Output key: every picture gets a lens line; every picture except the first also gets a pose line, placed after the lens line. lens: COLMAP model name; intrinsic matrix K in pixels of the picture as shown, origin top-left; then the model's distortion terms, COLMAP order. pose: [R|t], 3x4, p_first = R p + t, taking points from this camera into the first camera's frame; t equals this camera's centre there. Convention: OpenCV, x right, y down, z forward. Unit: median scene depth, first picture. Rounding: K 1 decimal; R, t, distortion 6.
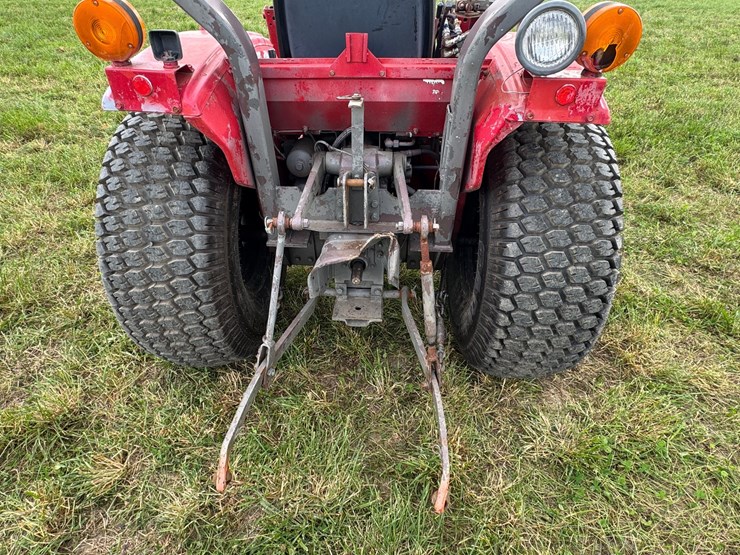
lens RADIAL K [[429.3, 0, 364.1], [0, 429.3, 278.1], [0, 0, 1]] dist [0.000007, -0.001630]
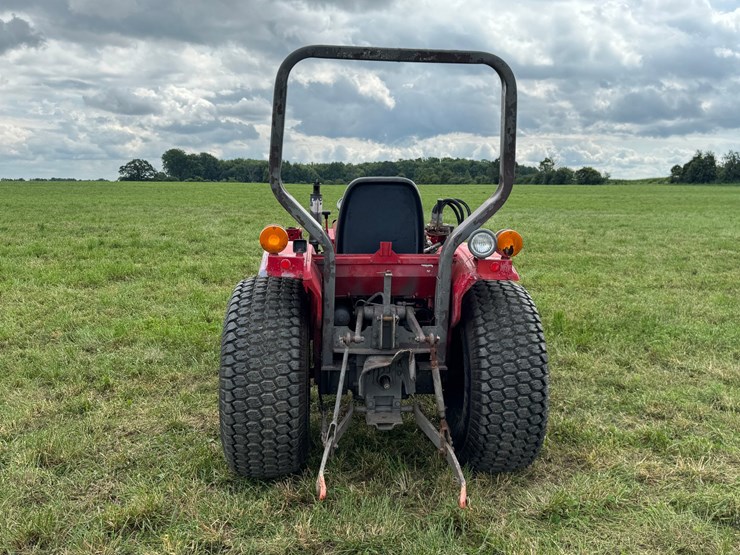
lens RADIAL K [[654.4, 0, 361.9], [0, 654.4, 283.8], [0, 0, 1]] dist [0.114977, -0.216893]
pose [[0.991937, -0.004795, 0.126642, -0.446550], [0.061947, 0.890114, -0.451508, 0.812824], [-0.110561, 0.455713, 0.883234, -1.327672]]
